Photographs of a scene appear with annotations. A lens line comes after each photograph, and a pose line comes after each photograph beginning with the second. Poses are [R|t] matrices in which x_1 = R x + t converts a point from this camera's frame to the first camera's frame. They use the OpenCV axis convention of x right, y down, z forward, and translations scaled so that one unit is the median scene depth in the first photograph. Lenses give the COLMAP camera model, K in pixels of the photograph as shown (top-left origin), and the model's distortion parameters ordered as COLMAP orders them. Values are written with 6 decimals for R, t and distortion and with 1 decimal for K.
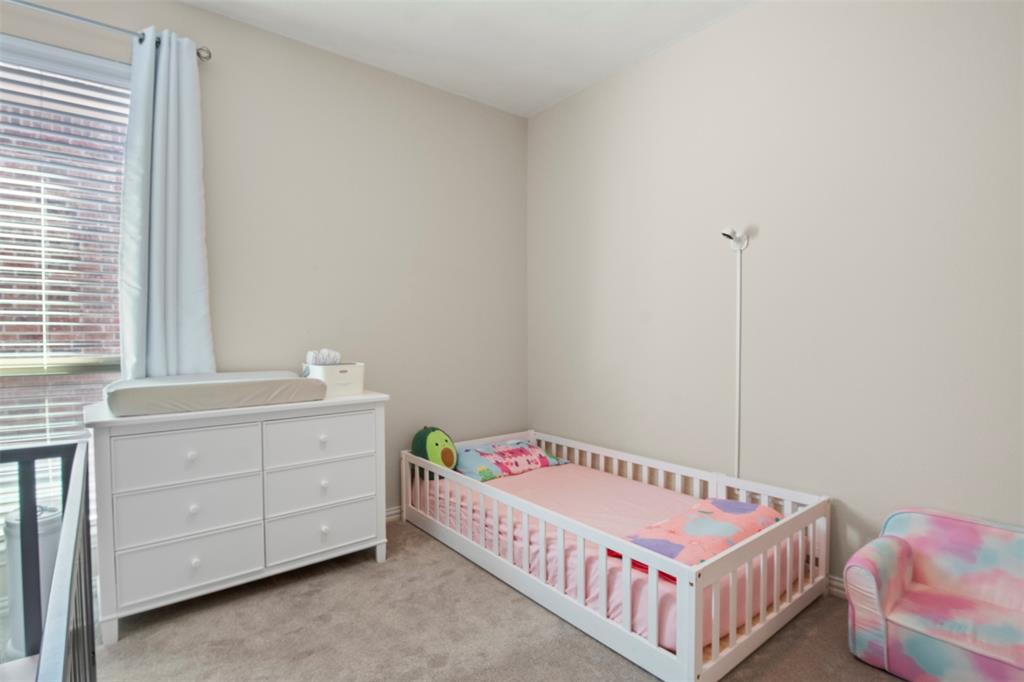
lens RADIAL K [[514.4, 0, 506.9], [0, 514.4, 345.2], [0, 0, 1]] dist [-0.009571, -0.005003]
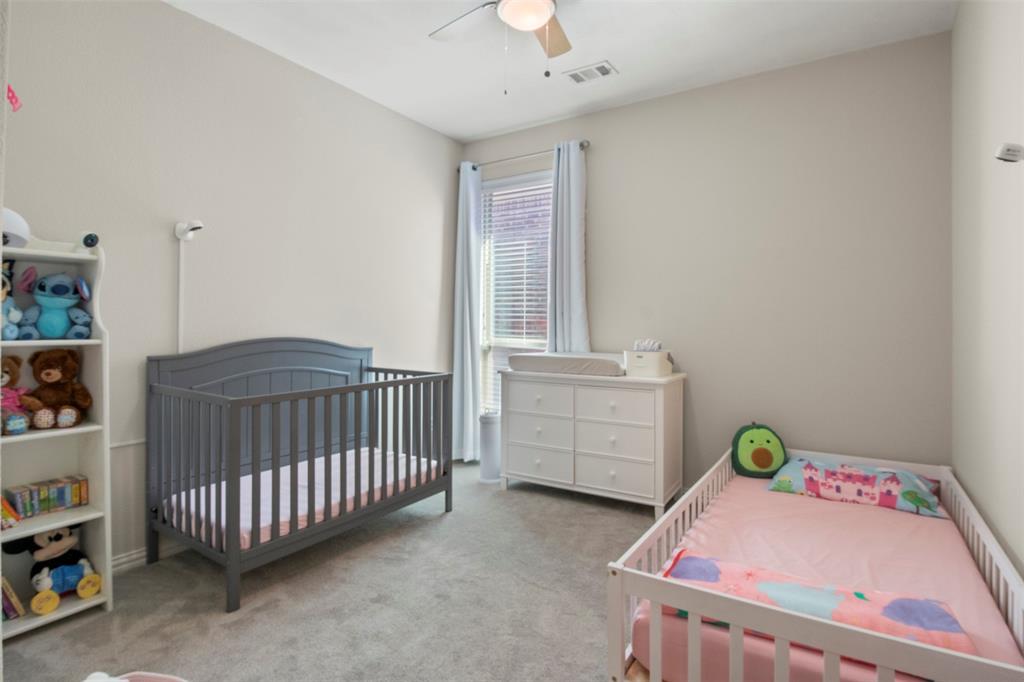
lens RADIAL K [[514.4, 0, 515.4], [0, 514.4, 330.5], [0, 0, 1]] dist [-0.009571, -0.005003]
pose [[0.310952, 0.011167, -0.950360, 0.869032], [-0.031797, 0.999493, 0.001341, -0.005613], [0.949893, 0.029802, 0.311150, 0.358465]]
